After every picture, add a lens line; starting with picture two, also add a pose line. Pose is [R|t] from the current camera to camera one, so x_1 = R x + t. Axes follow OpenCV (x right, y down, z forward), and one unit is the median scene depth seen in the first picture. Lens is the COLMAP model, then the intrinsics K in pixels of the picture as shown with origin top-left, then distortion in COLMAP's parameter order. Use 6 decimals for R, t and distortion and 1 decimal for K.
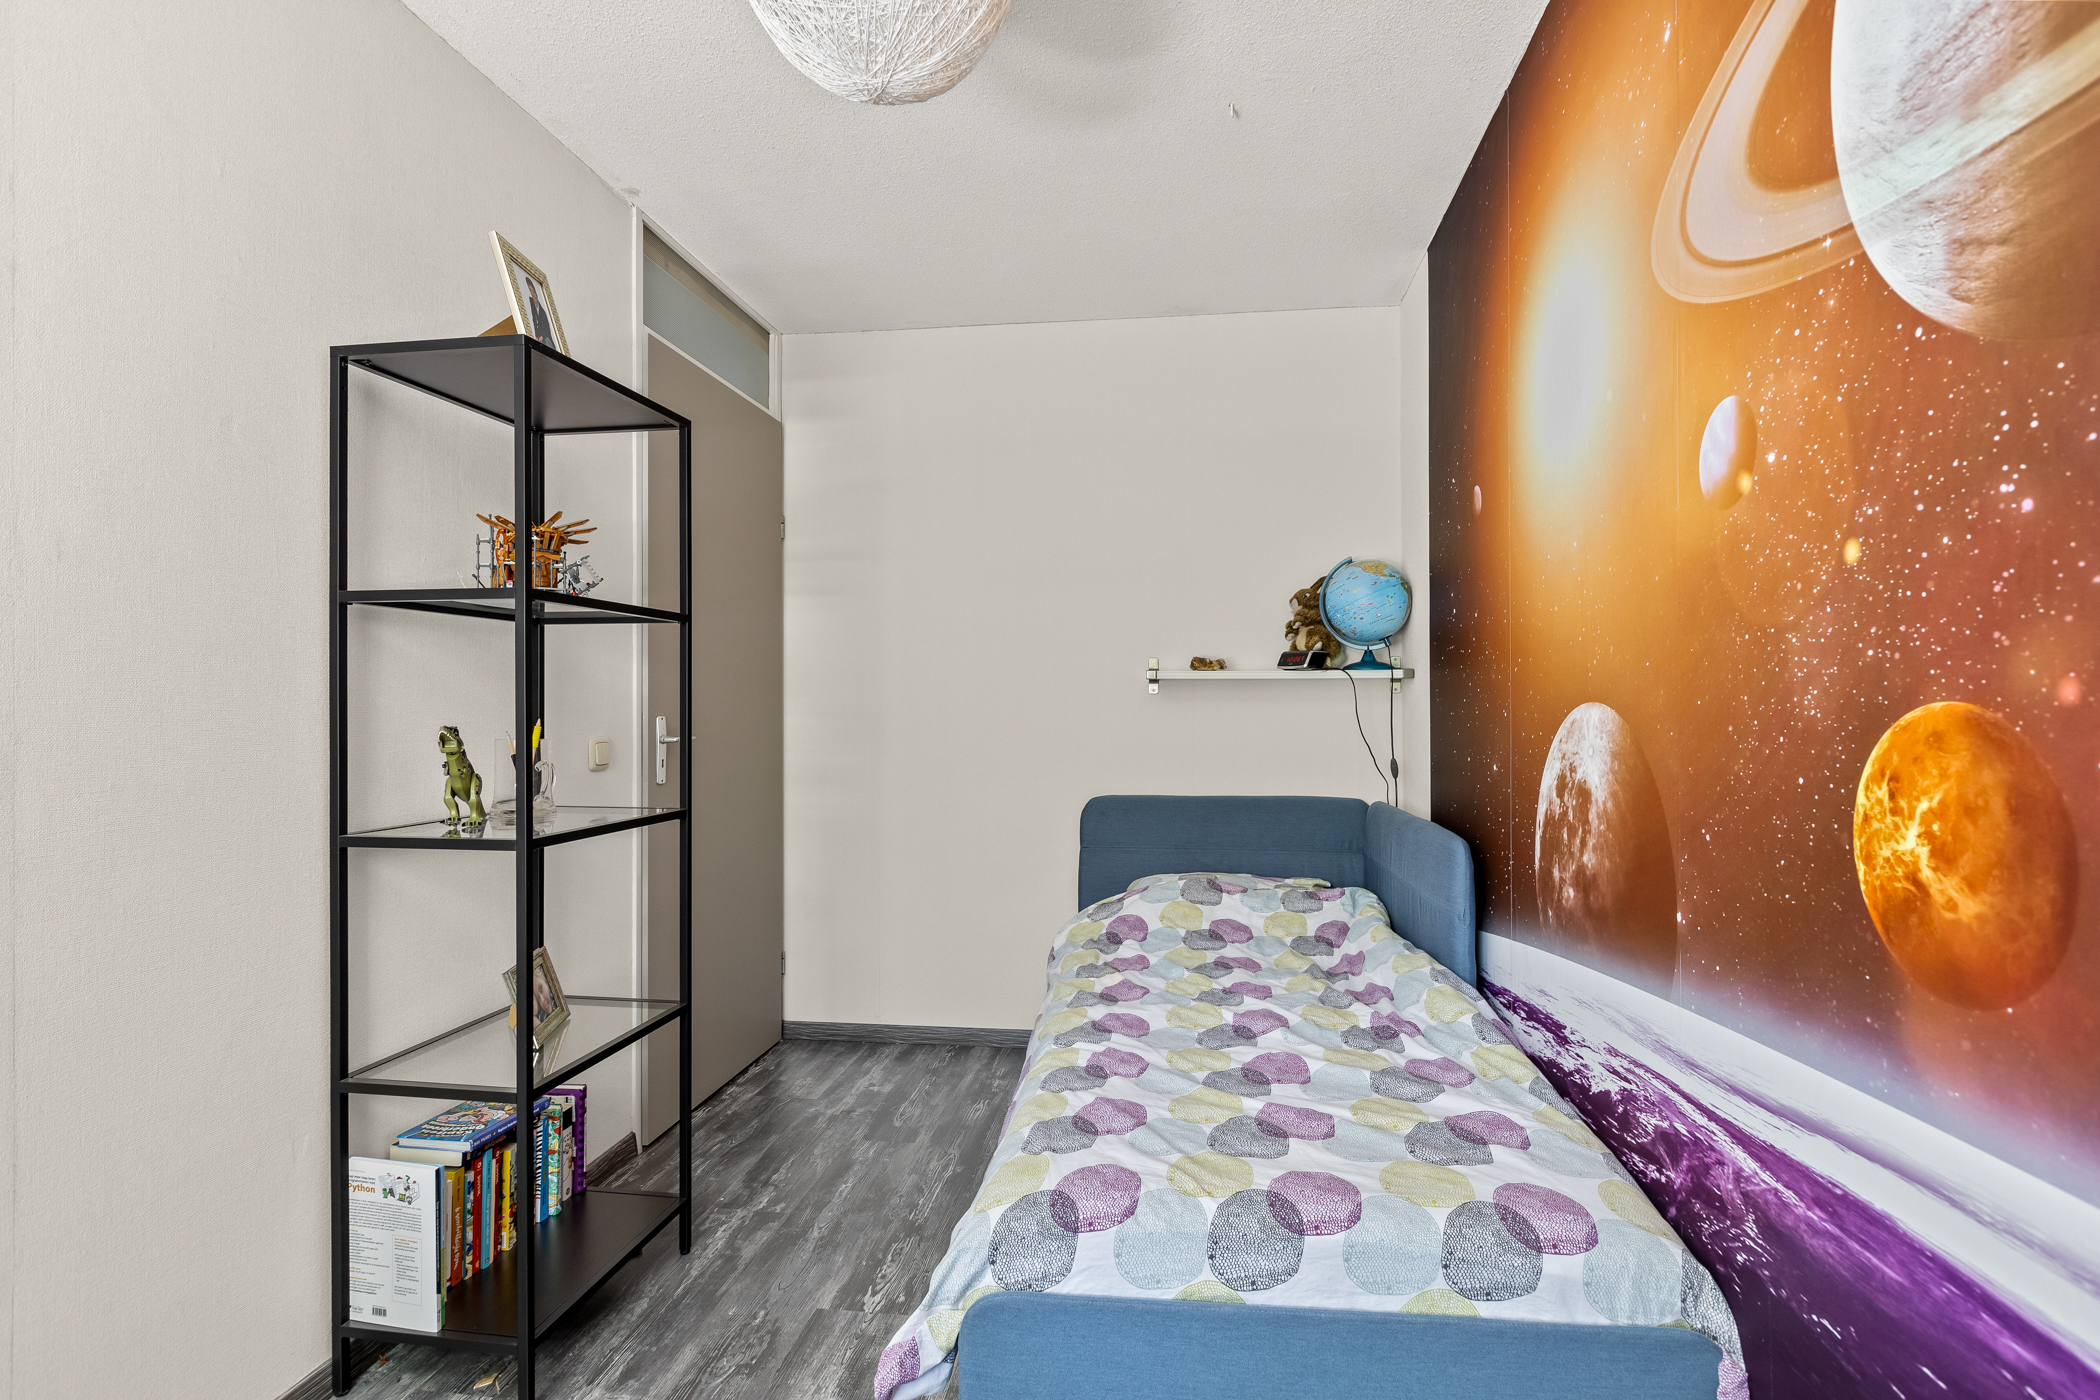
lens RADIAL K [[1006.8, 0, 1052.9], [0, 1006.8, 702.8], [0, 0, 1]] dist [-0.000291, -0.000008]
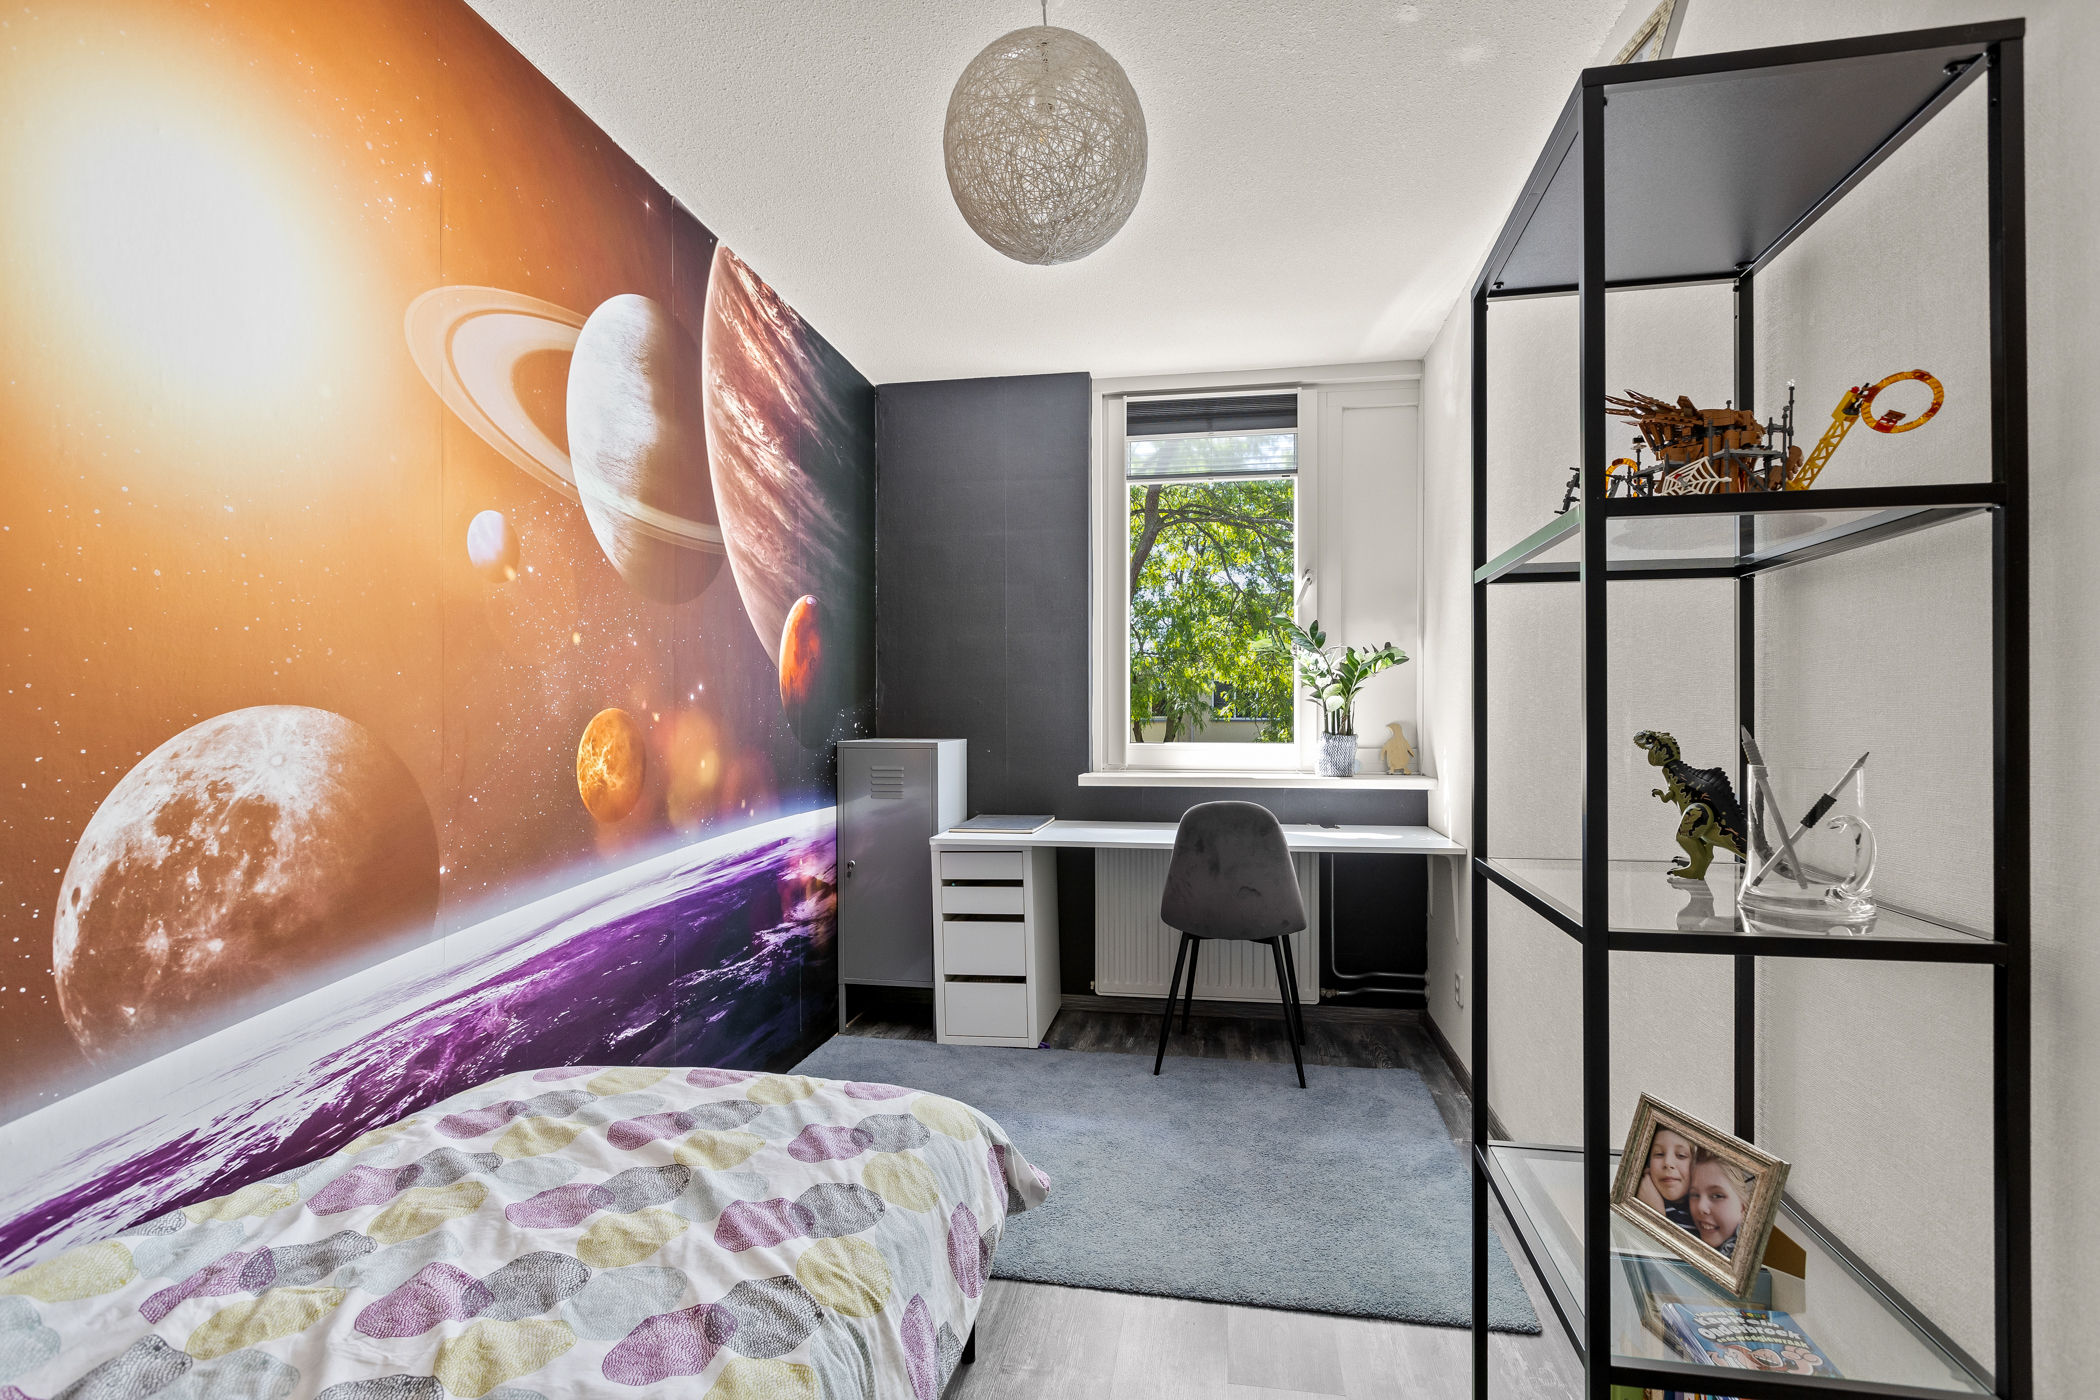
lens RADIAL K [[1006.8, 0, 1051.1], [0, 1006.8, 707.1], [0, 0, 1]] dist [-0.000291, -0.000008]
pose [[-0.999565, 0.004861, 0.029095, -0.292861], [0.004631, 0.999957, -0.007996, 0.019821], [-0.029133, -0.007857, -0.999545, 3.169256]]
